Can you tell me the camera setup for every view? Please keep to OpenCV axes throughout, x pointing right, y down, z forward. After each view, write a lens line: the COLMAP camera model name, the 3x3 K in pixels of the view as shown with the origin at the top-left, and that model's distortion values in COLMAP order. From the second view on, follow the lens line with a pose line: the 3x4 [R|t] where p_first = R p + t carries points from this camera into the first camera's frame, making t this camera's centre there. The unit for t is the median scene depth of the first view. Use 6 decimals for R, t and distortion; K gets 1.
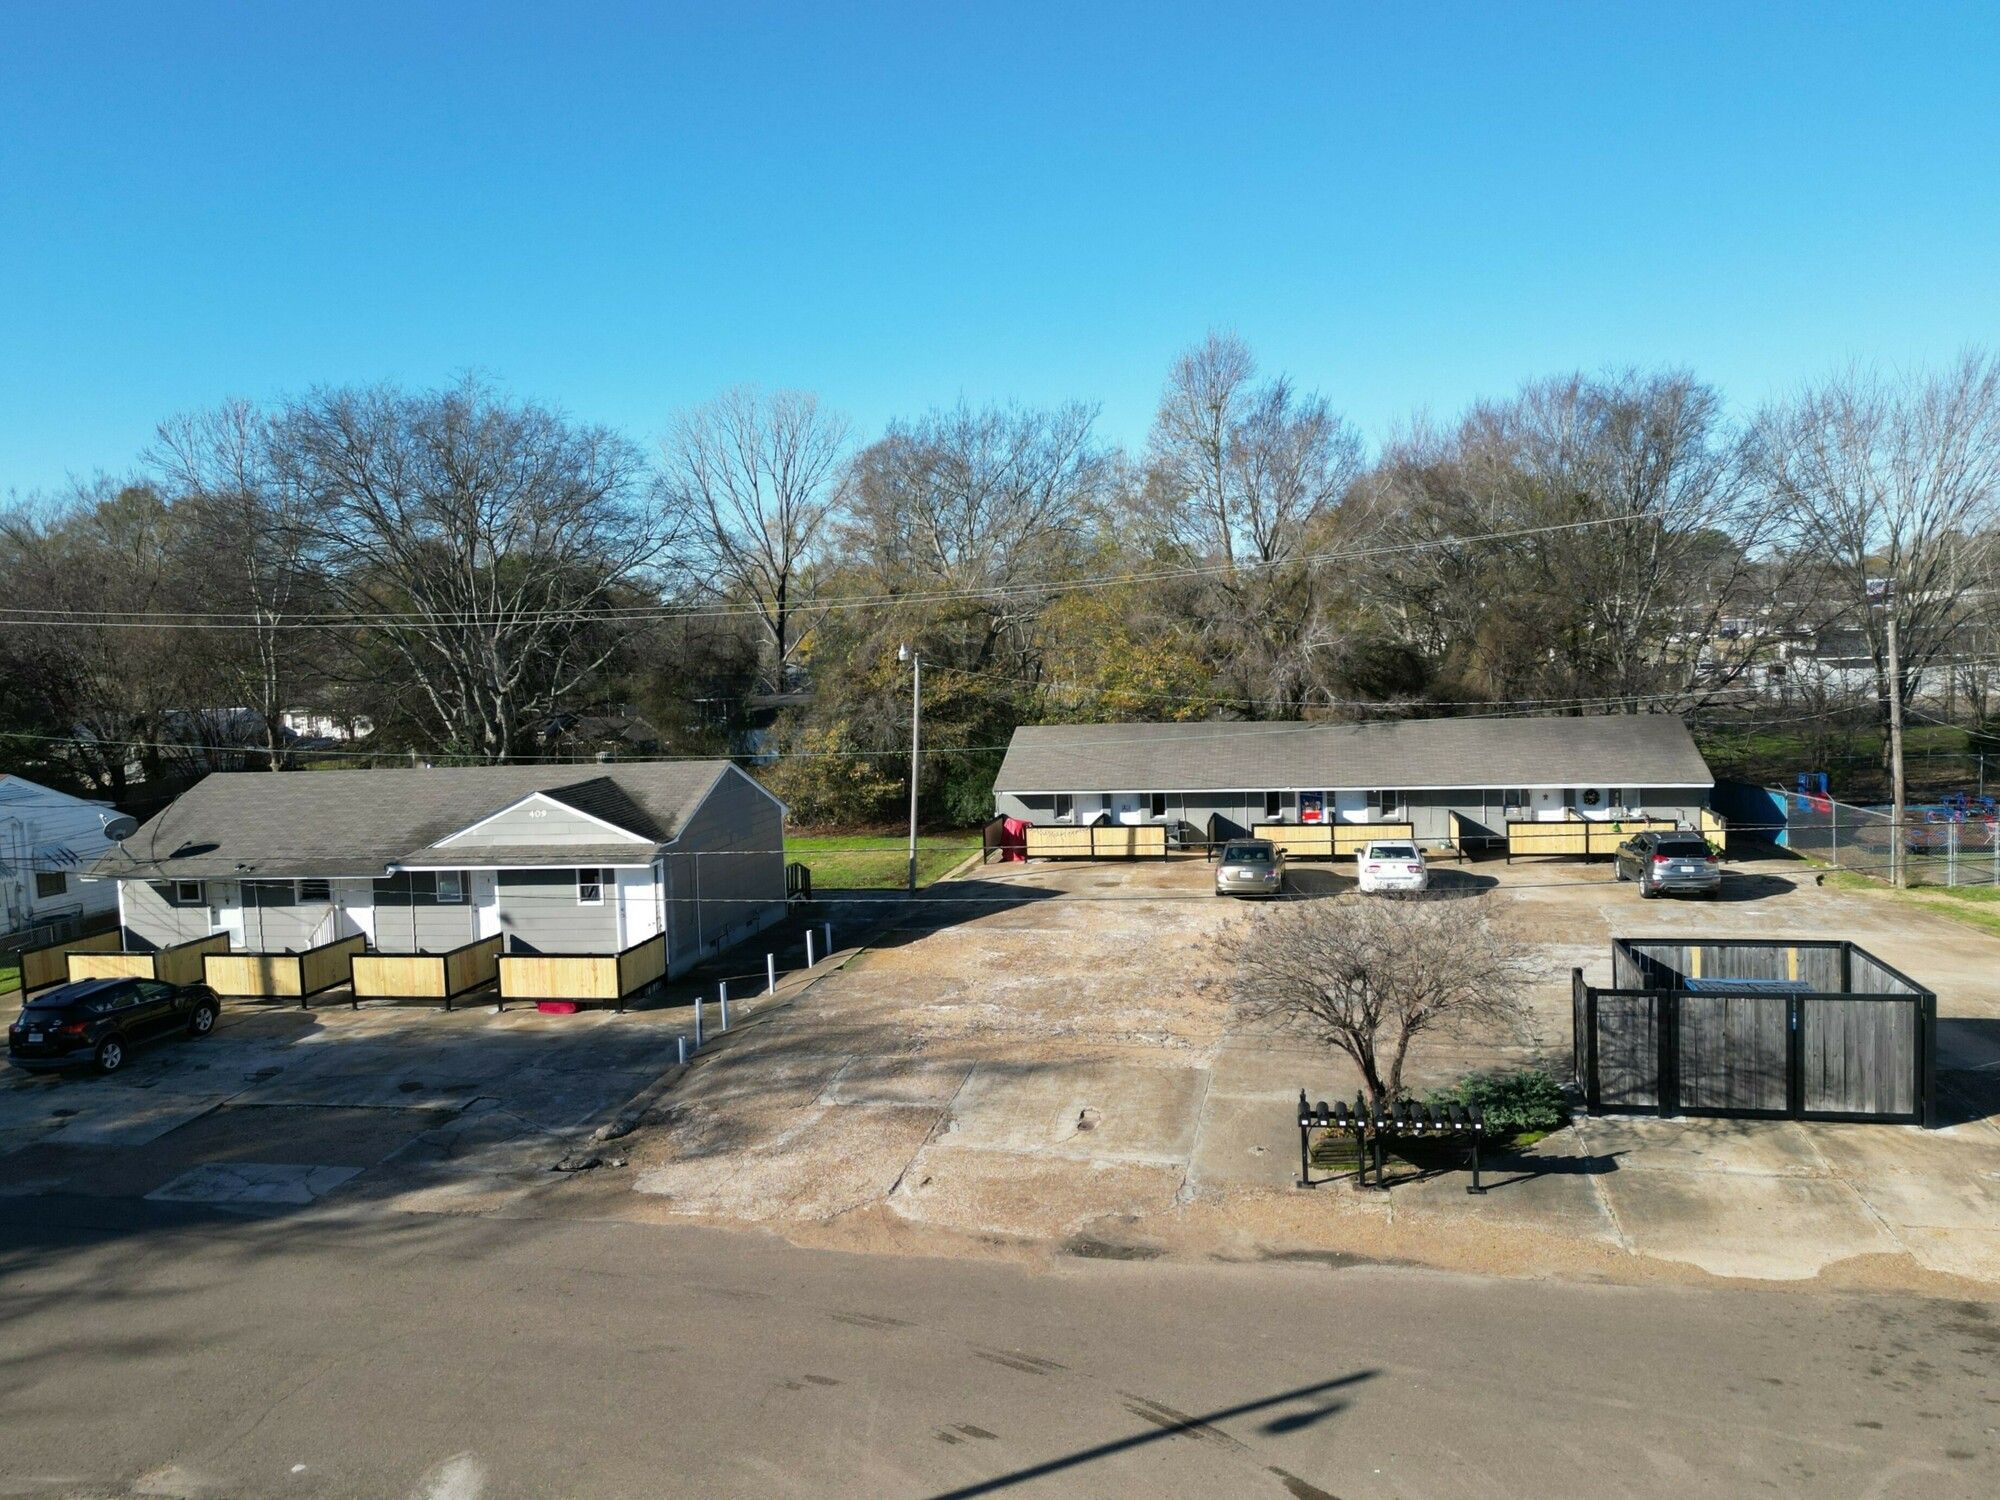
lens RADIAL K [[1533.9, 0, 1000.0], [0, 1533.9, 750.0], [0, 0, 1]] dist [0.072734, -0.084517]
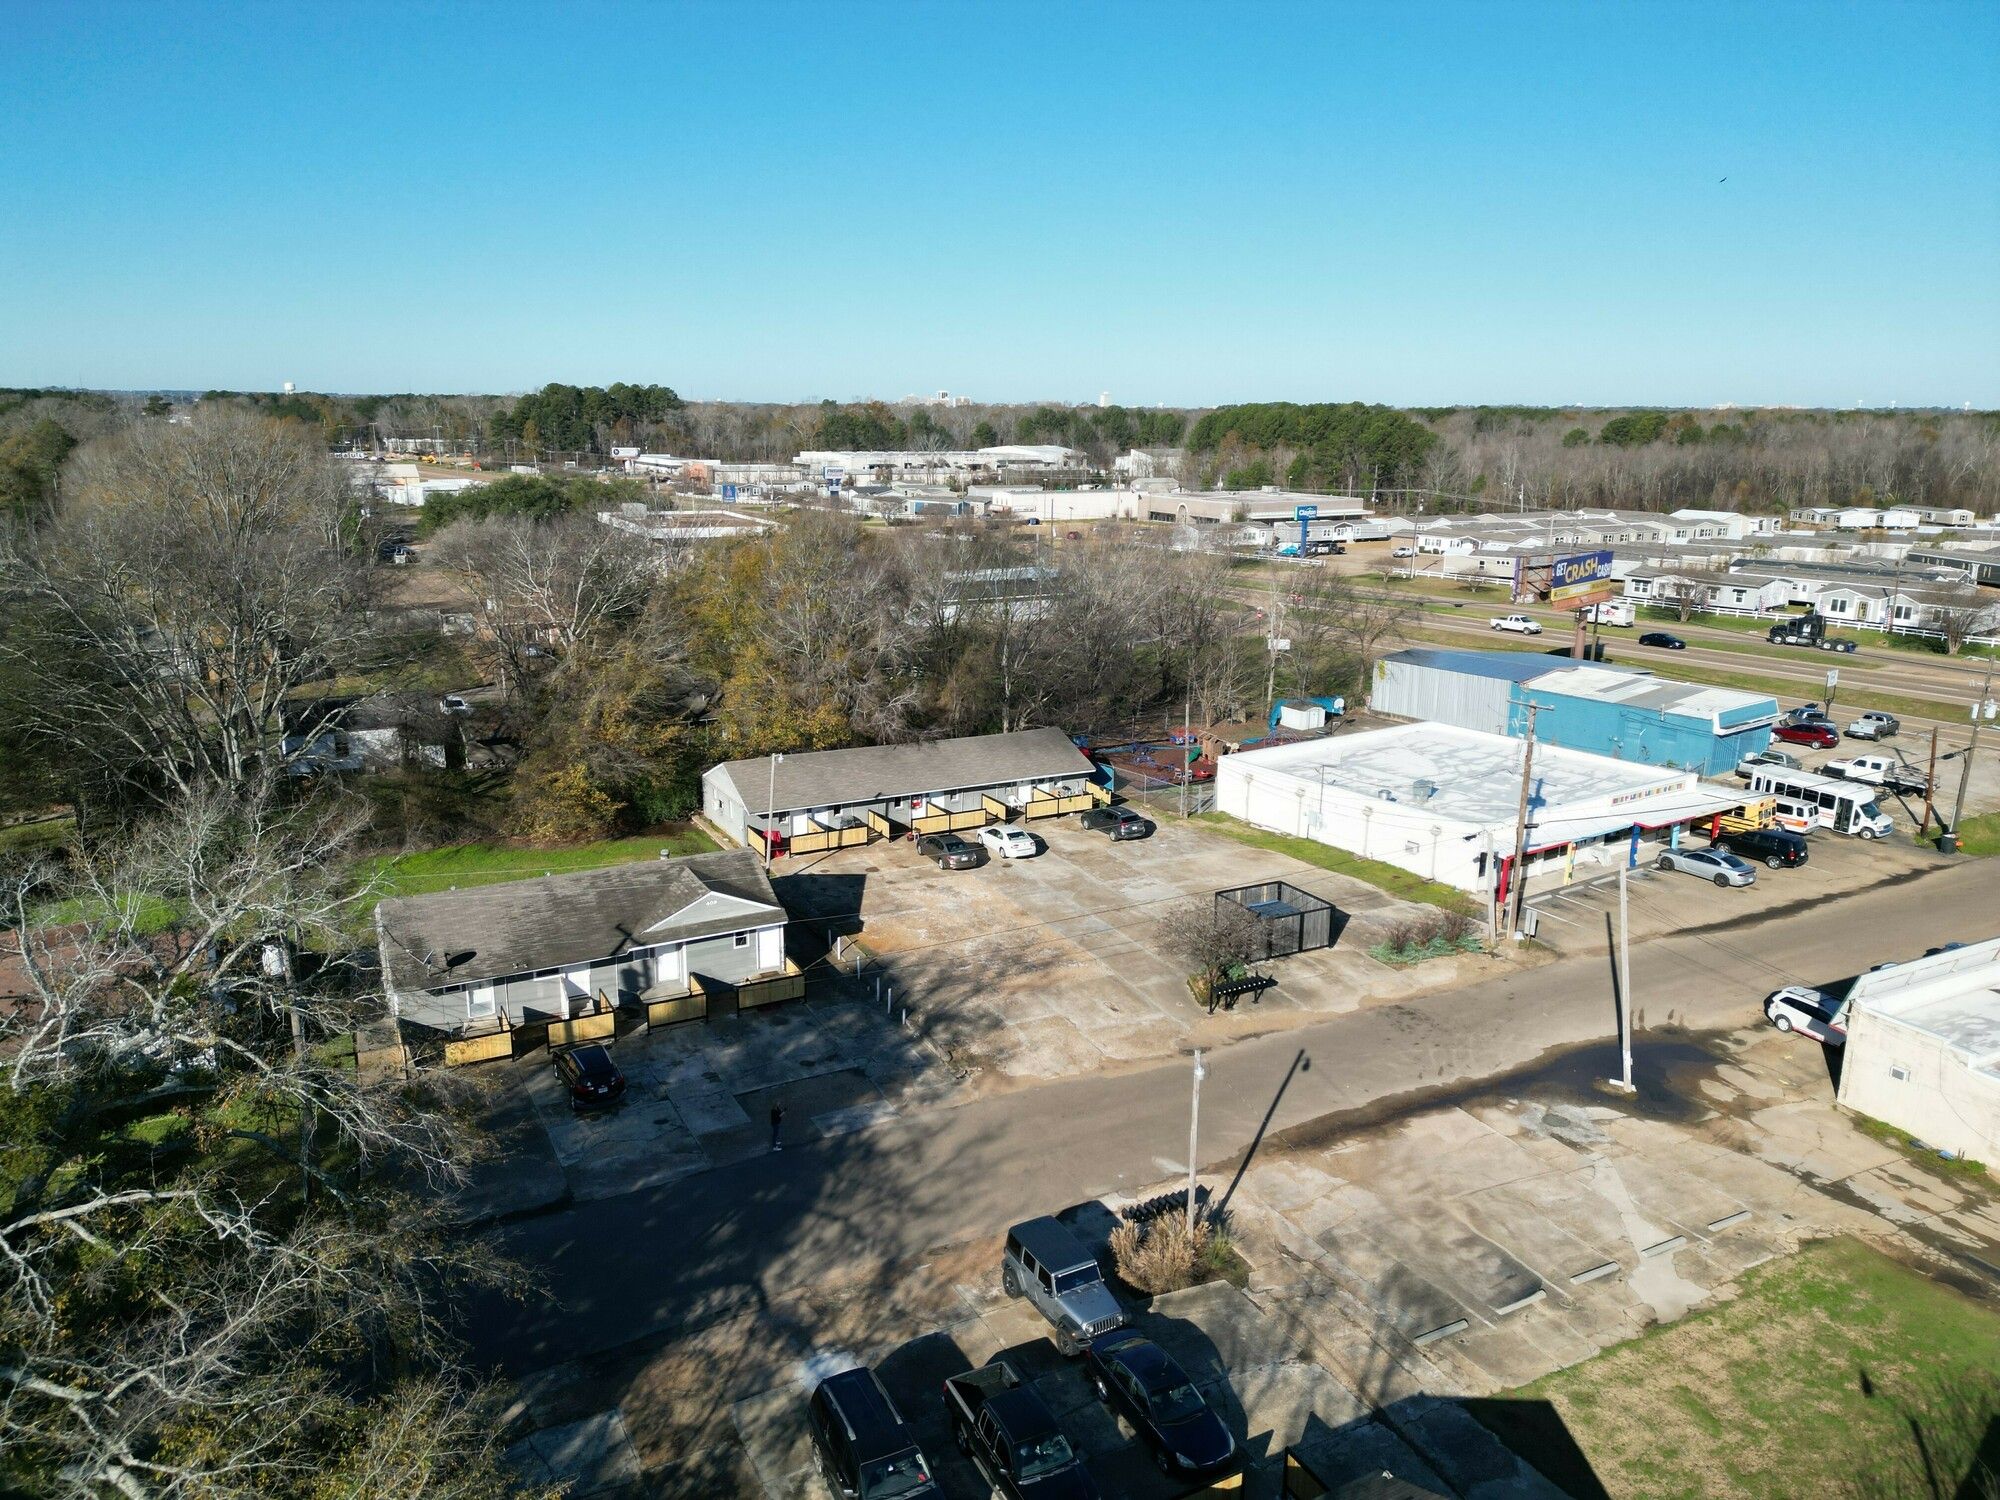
lens RADIAL K [[1390.7, 0, 1000.0], [0, 1390.7, 750.0], [0, 0, 1]] dist [0.087873, -0.090310]
pose [[0.774180, -0.109258, 0.623464, -1.030759], [0.021508, 0.988962, 0.146601, -0.363756], [-0.632600, -0.100086, 0.767984, -0.427930]]
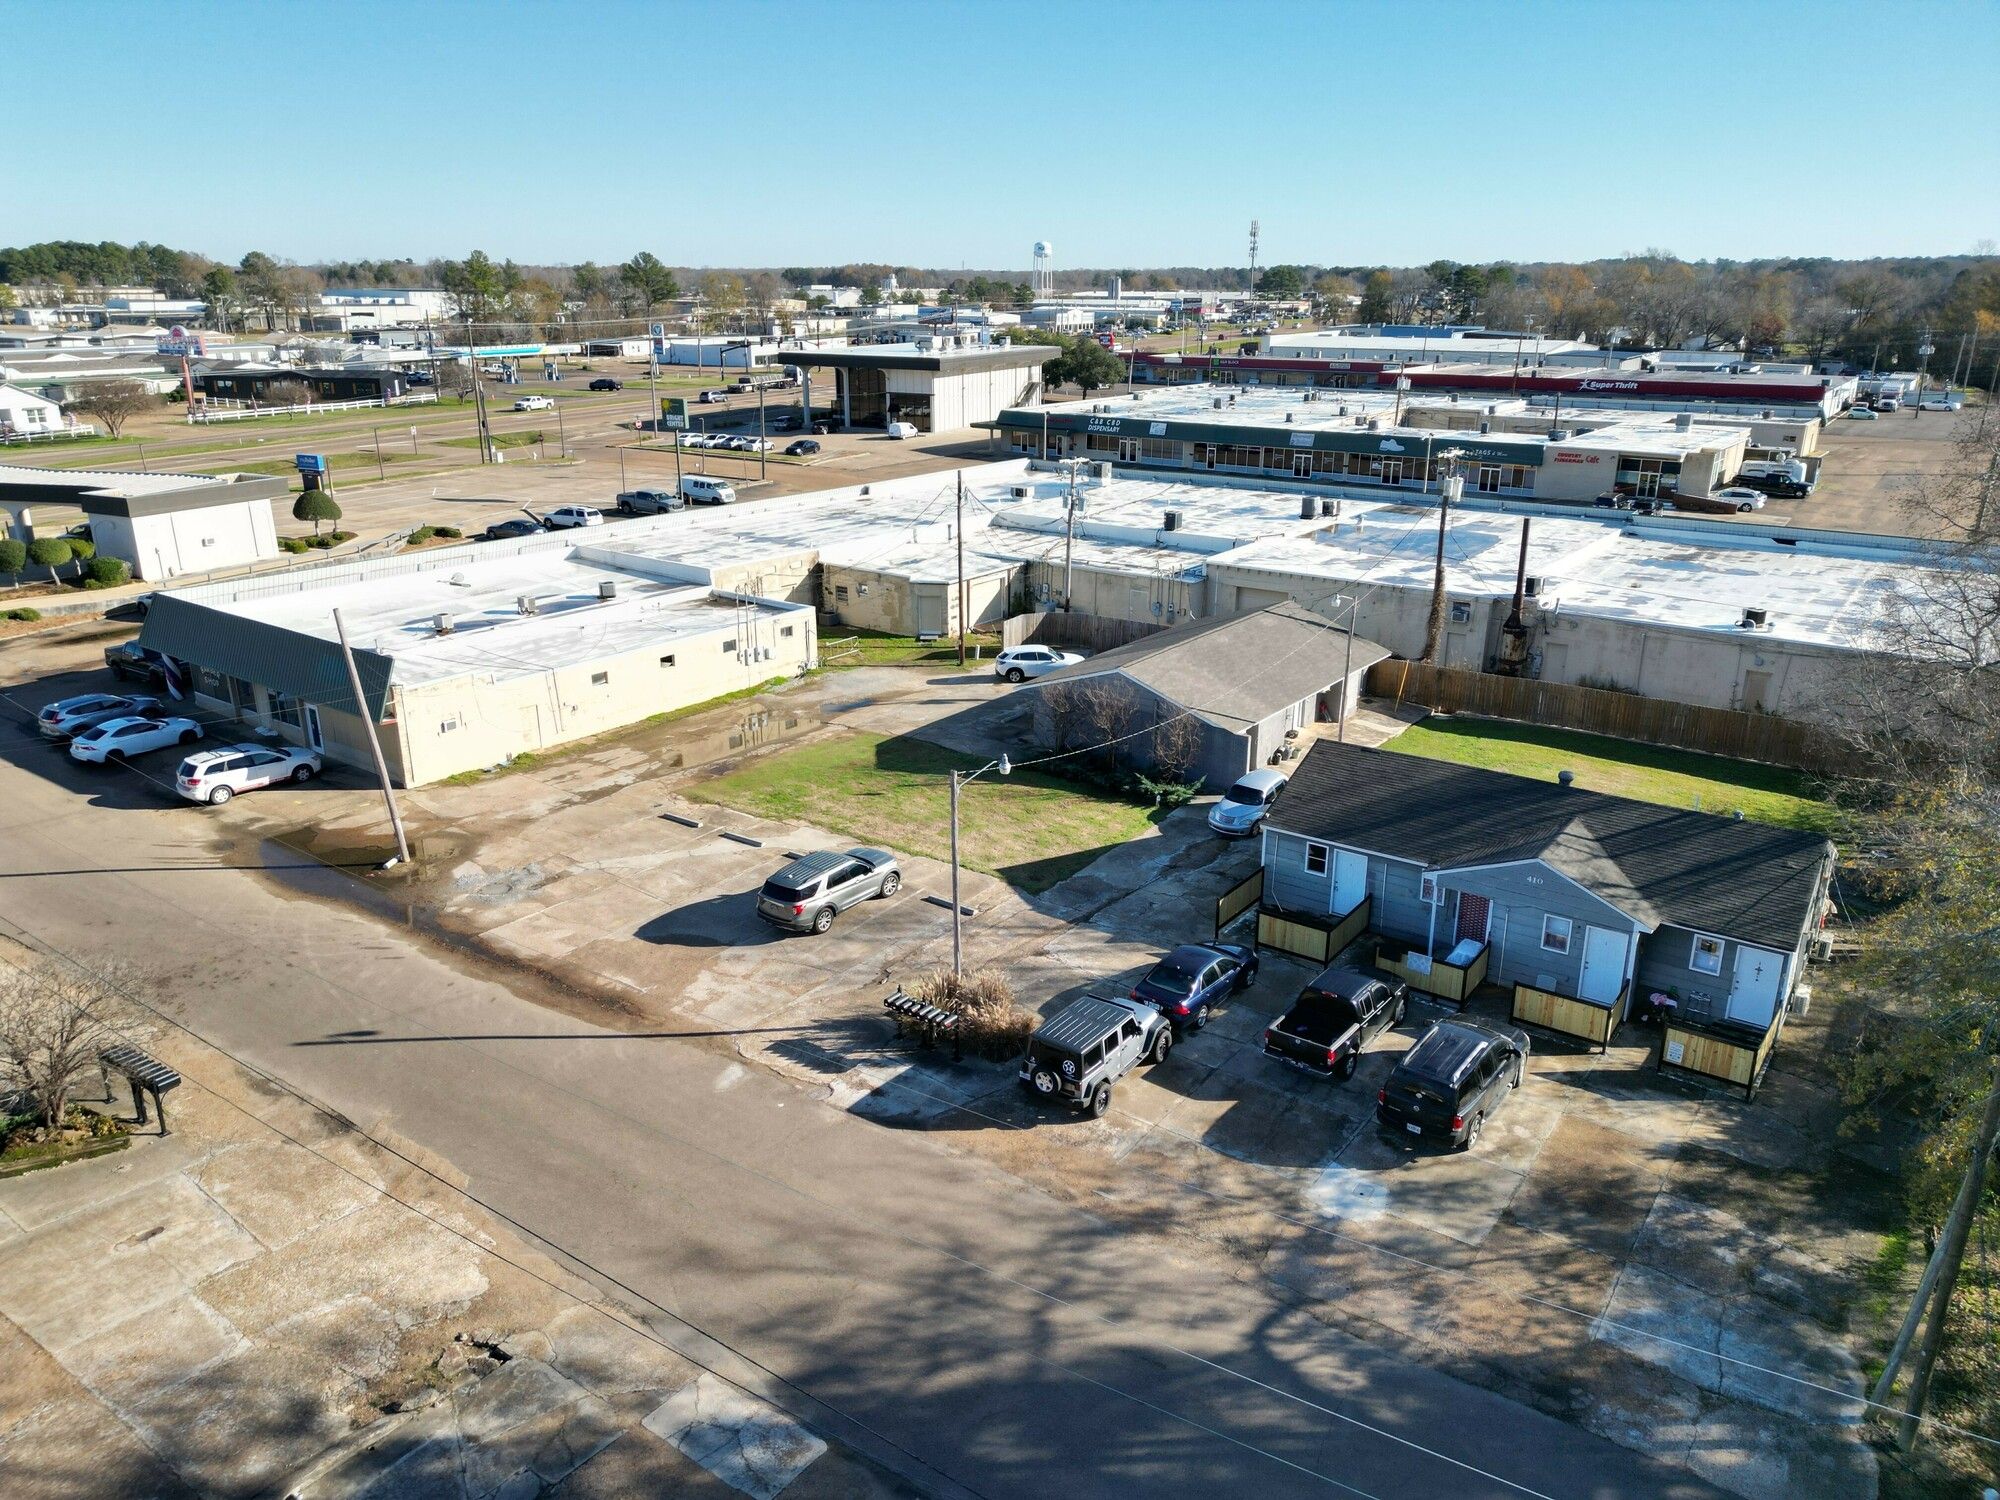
lens RADIAL K [[1450.1, 0, 1000.0], [0, 1450.1, 750.0], [0, 0, 1]] dist [0.089331, -0.103555]
pose [[-0.913274, -0.094355, 0.396267, -0.673154], [0.065992, 0.925681, 0.372505, -0.341706], [-0.401965, 0.366350, -0.839174, 1.084061]]
